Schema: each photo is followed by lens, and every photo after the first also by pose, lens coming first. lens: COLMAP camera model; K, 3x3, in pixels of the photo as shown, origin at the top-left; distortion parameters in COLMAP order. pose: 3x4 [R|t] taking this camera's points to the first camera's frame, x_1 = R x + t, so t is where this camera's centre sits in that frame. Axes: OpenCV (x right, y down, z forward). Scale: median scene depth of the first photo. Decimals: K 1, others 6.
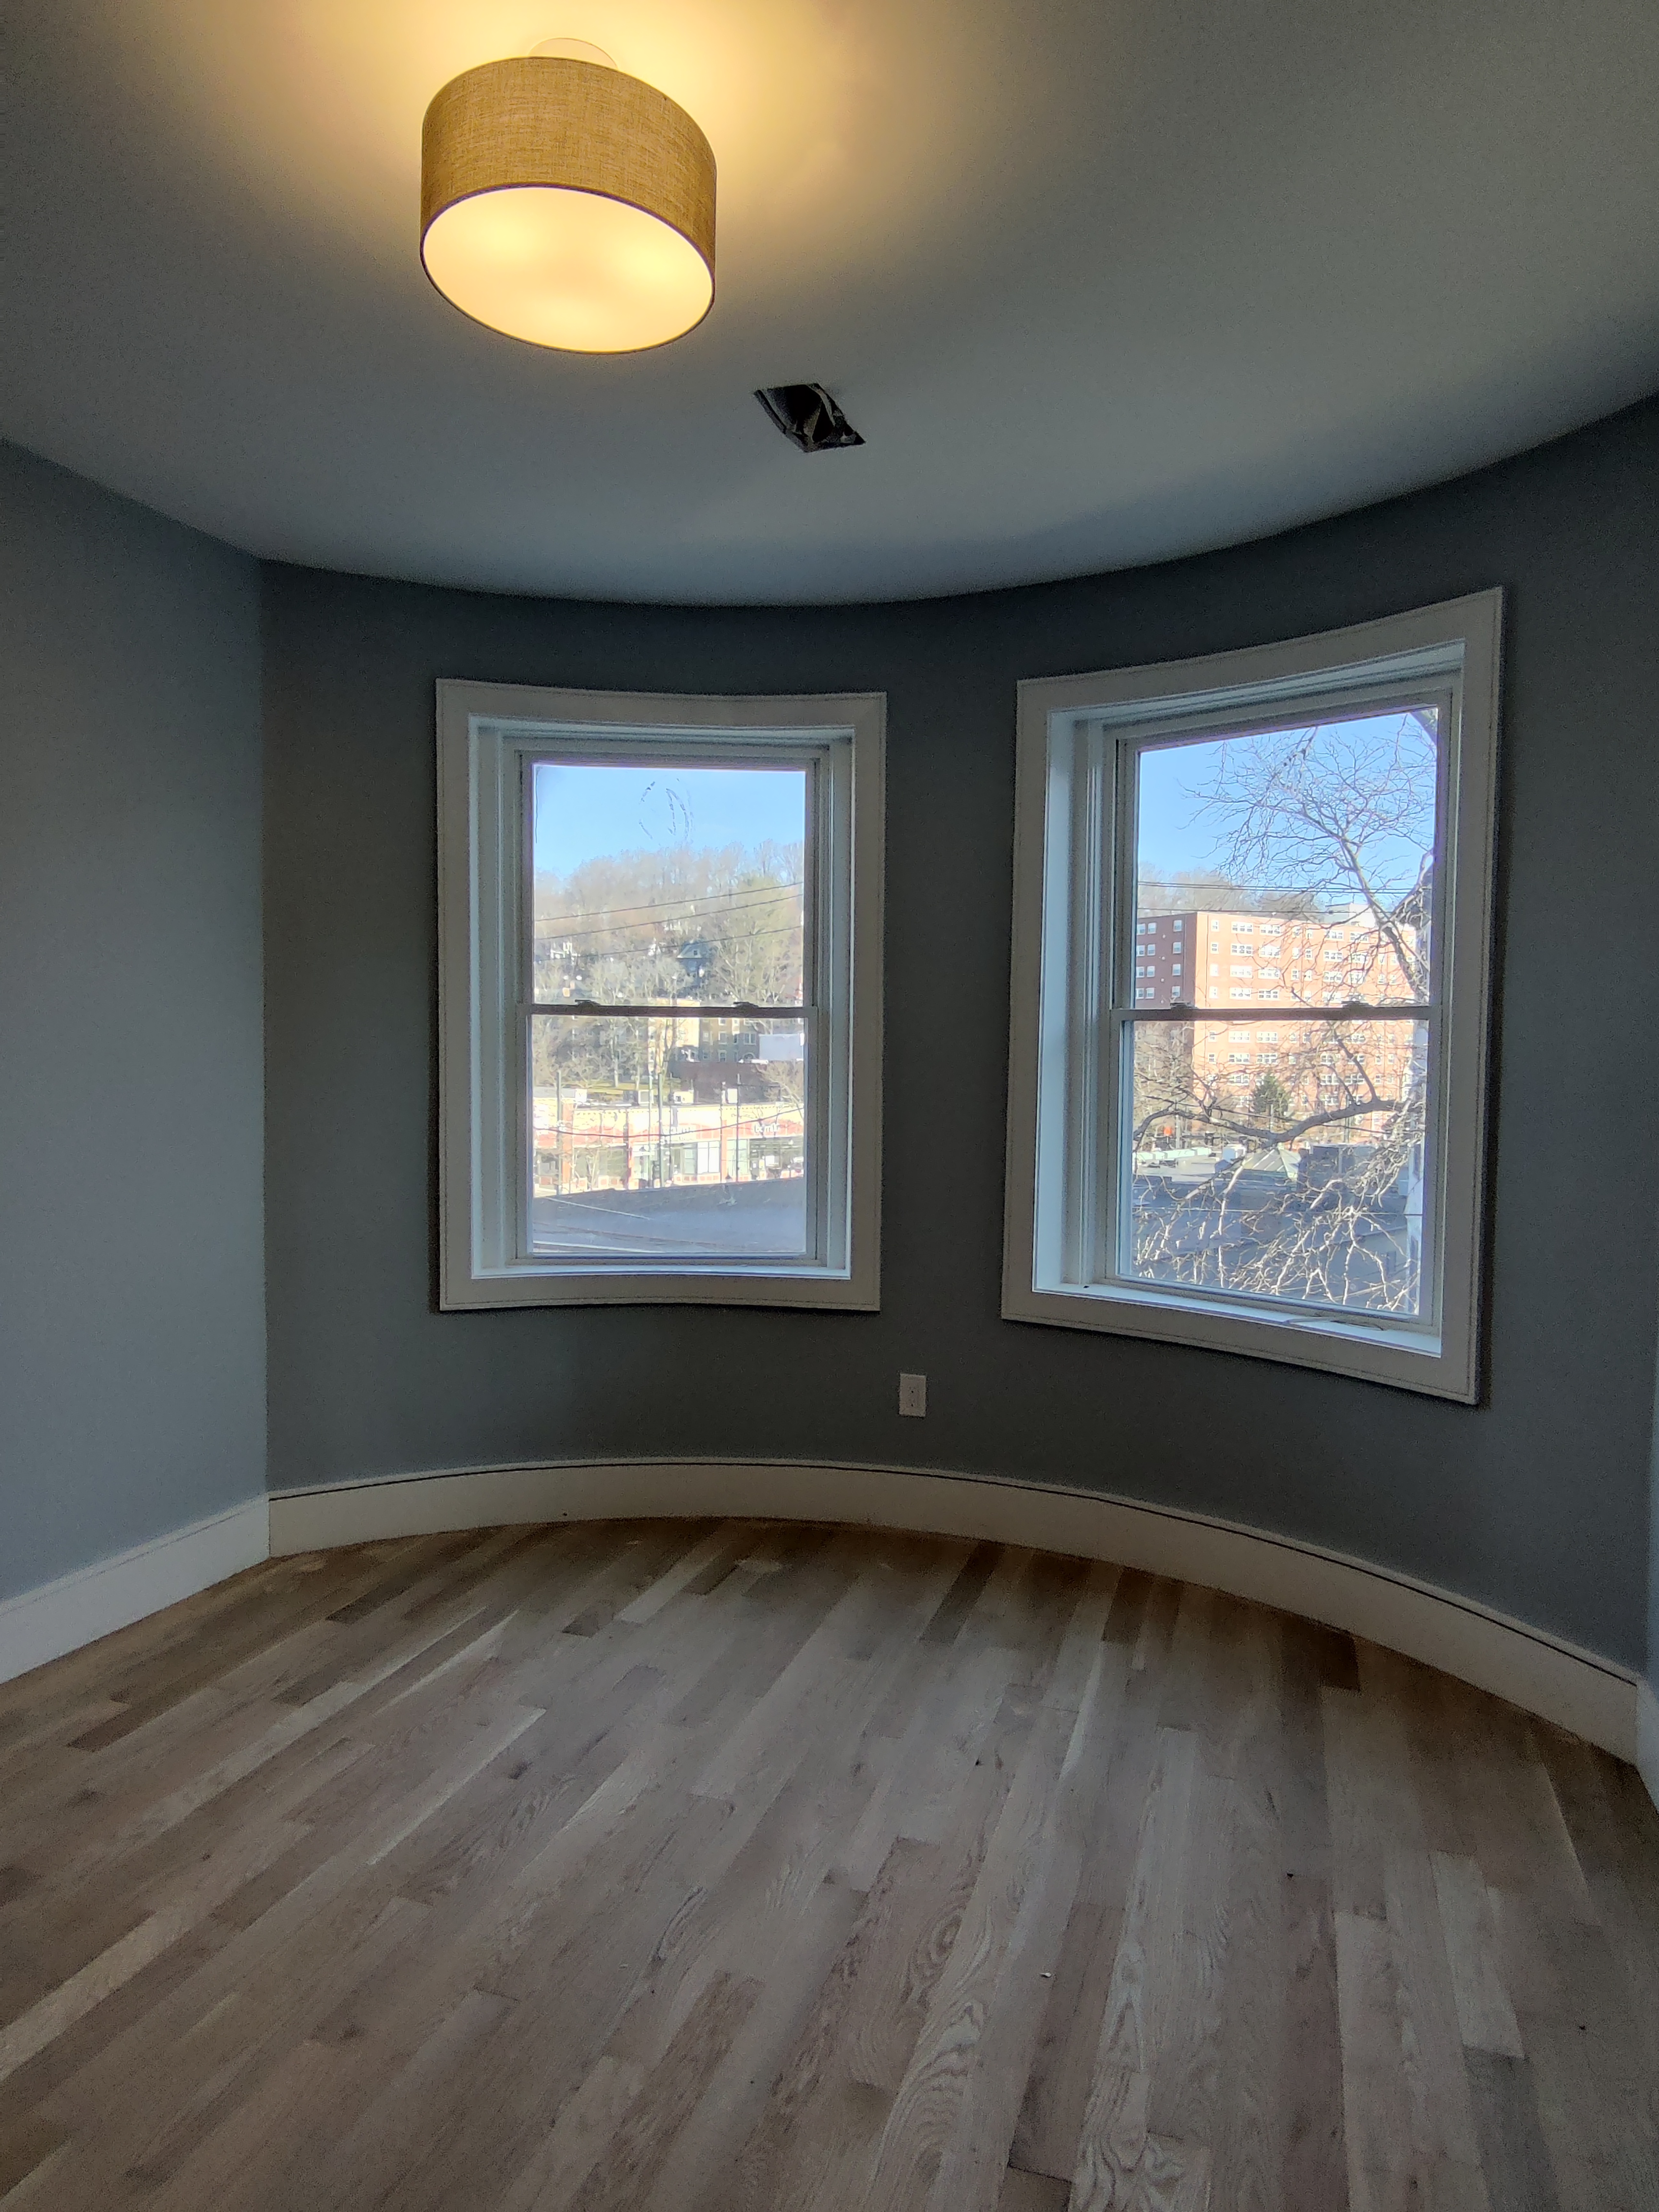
lens RADIAL K [[1413.7, 0, 833.5], [0, 1413.7, 1091.5], [0, 0, 1]] dist [-0.038346, 0.012604]
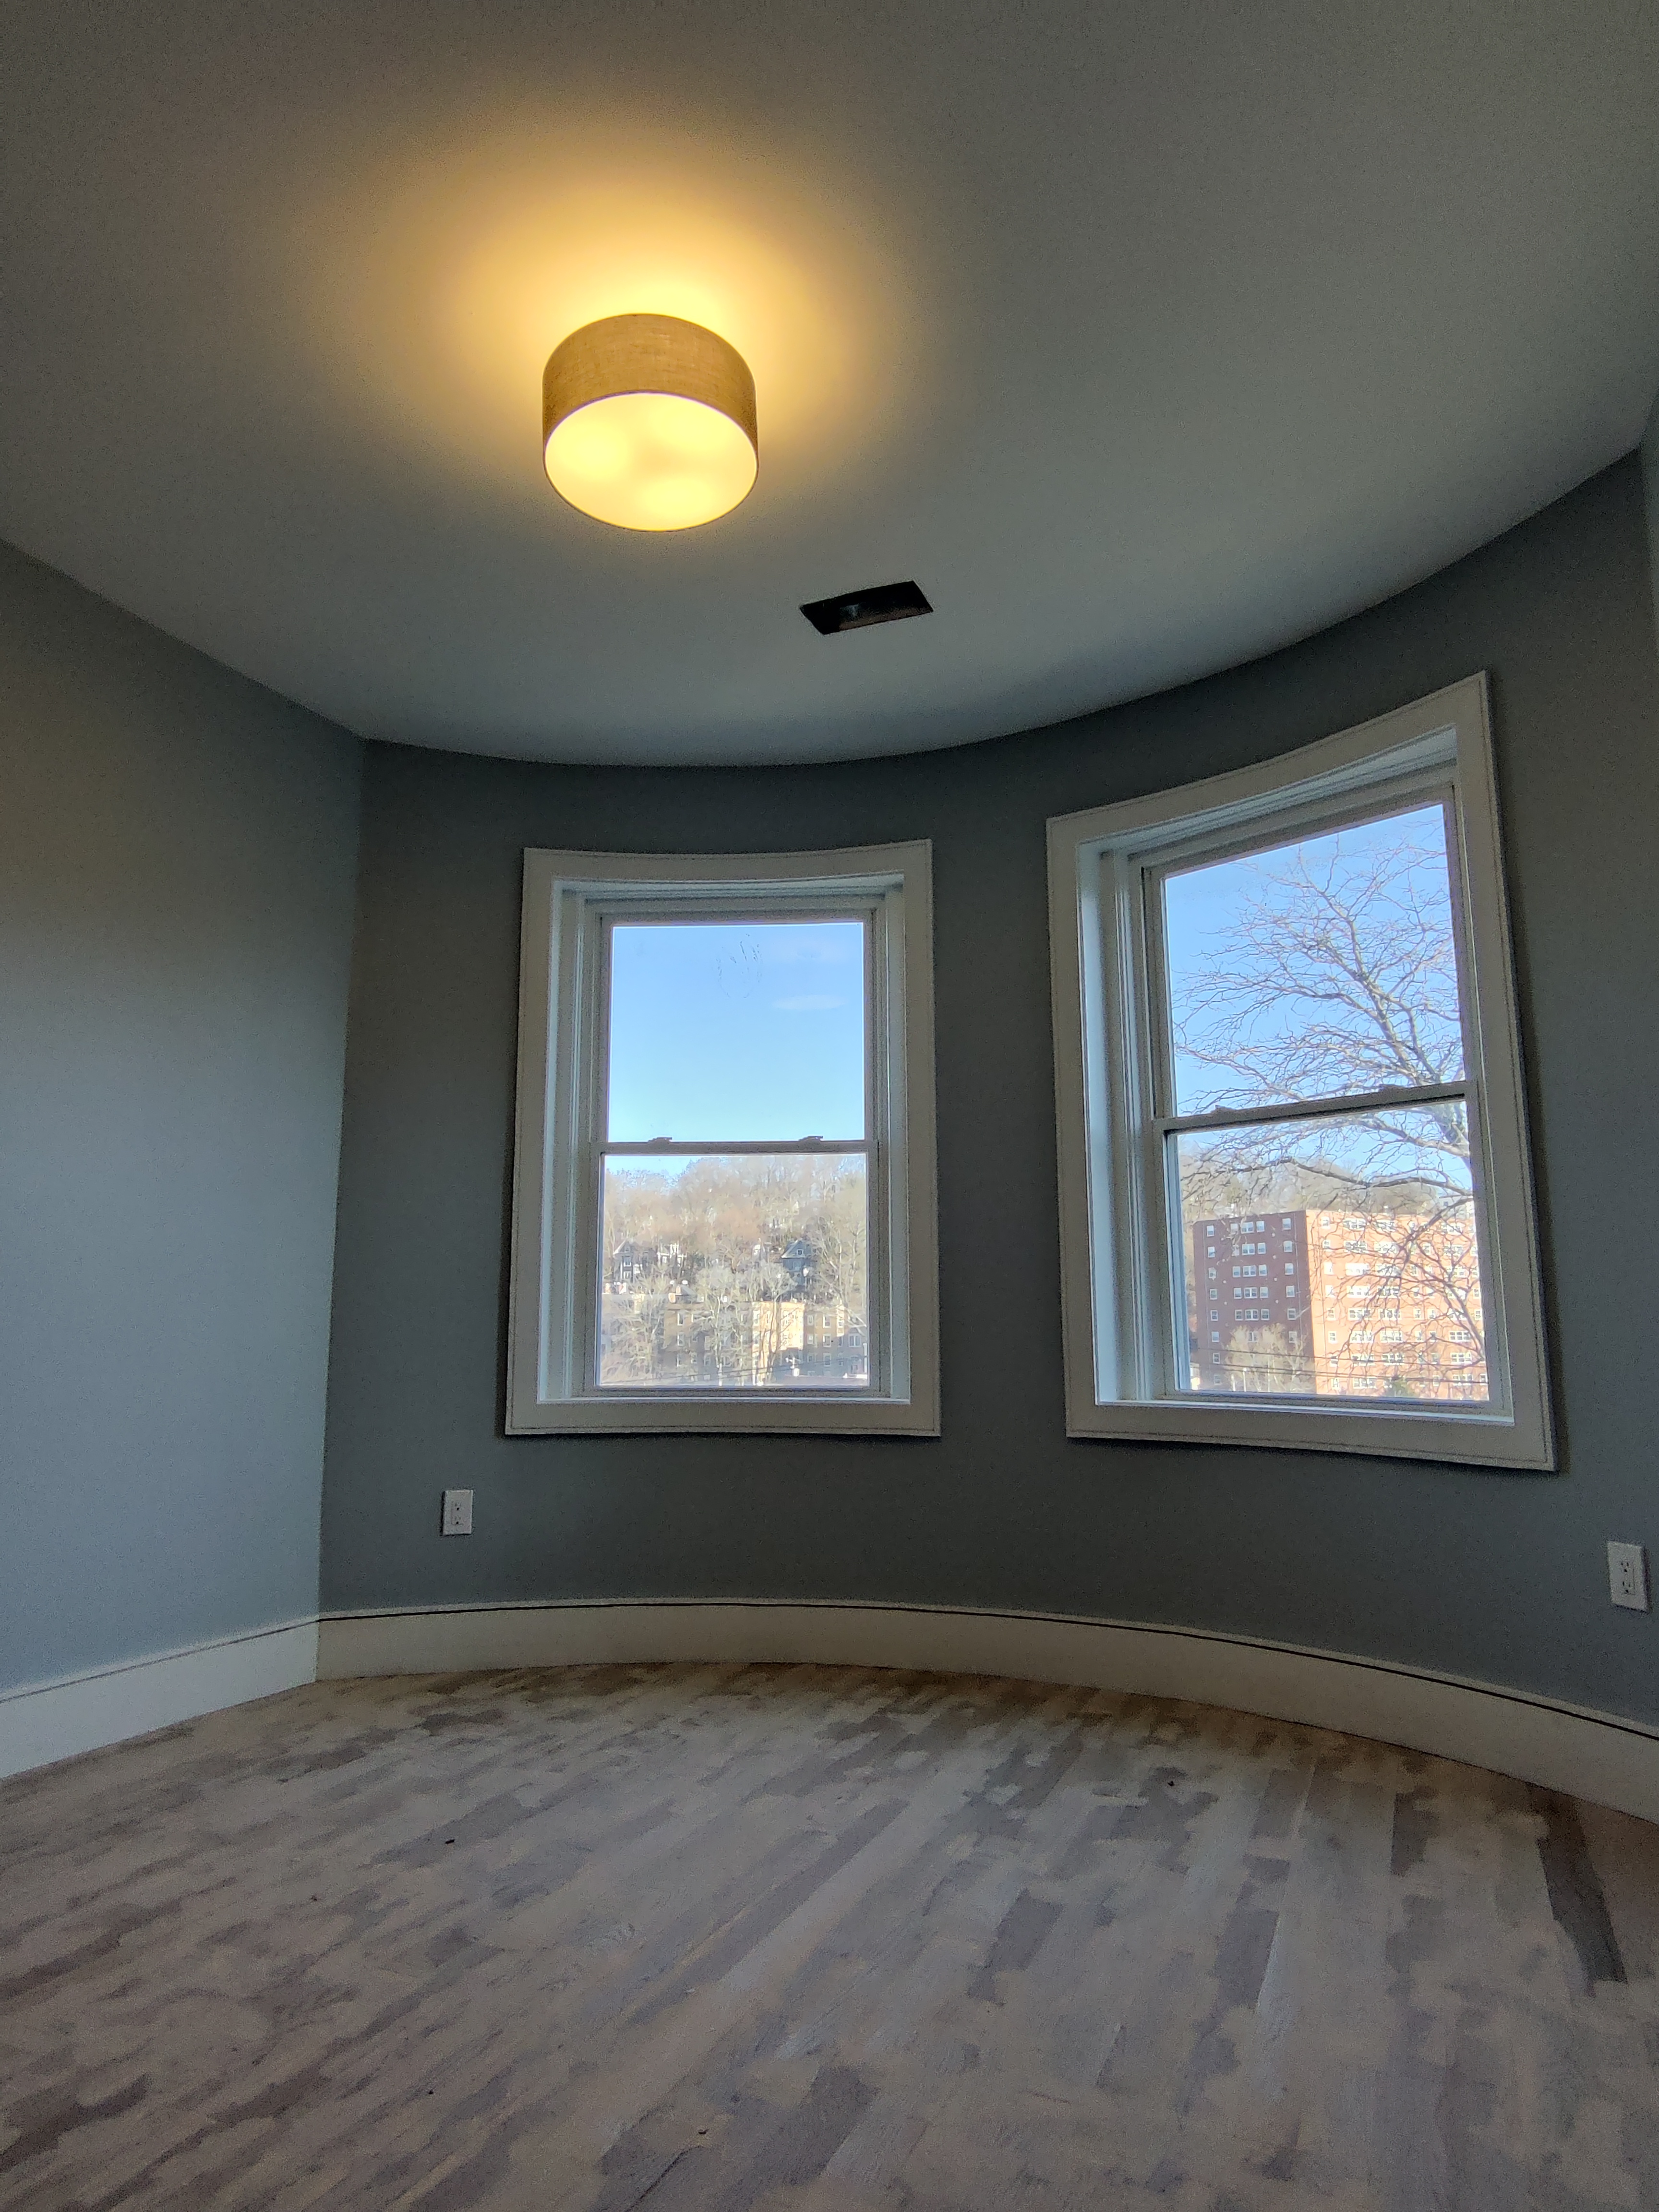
lens RADIAL K [[1413.7, 0, 841.2], [0, 1413.7, 1091.7], [0, 0, 1]] dist [-0.038346, 0.012604]
pose [[0.997236, -0.023267, -0.070563, 0.037657], [0.006314, 0.972807, -0.231533, 0.148509], [0.074031, 0.230447, 0.970265, -0.012567]]
